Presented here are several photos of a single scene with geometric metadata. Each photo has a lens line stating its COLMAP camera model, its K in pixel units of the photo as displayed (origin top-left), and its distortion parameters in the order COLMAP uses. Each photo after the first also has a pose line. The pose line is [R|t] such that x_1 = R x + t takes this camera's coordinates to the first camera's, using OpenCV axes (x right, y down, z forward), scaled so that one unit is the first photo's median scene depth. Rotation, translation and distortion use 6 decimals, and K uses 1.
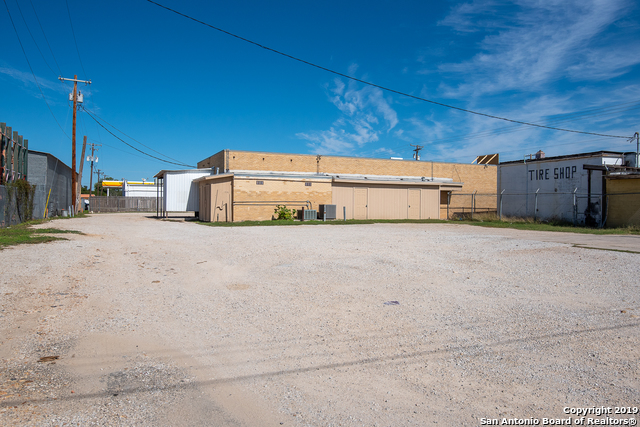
lens RADIAL K [[445.9, 0, 320.0], [0, 445.9, 213.5], [0, 0, 1]] dist [-0.000545, 0.000151]
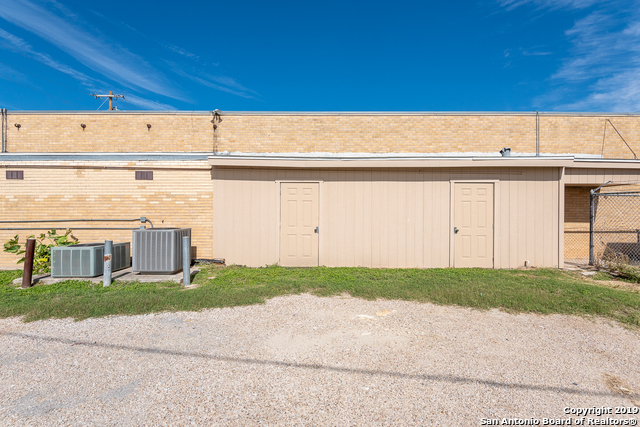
lens RADIAL K [[282.5, 0, 320.0], [0, 282.5, 213.5], [0, 0, 1]] dist [0.000982, -0.000186]
pose [[0.910716, -0.003688, -0.413016, 0.193258], [-0.001777, 0.999916, -0.012845, -0.026033], [0.413029, 0.012432, 0.910633, 0.746507]]
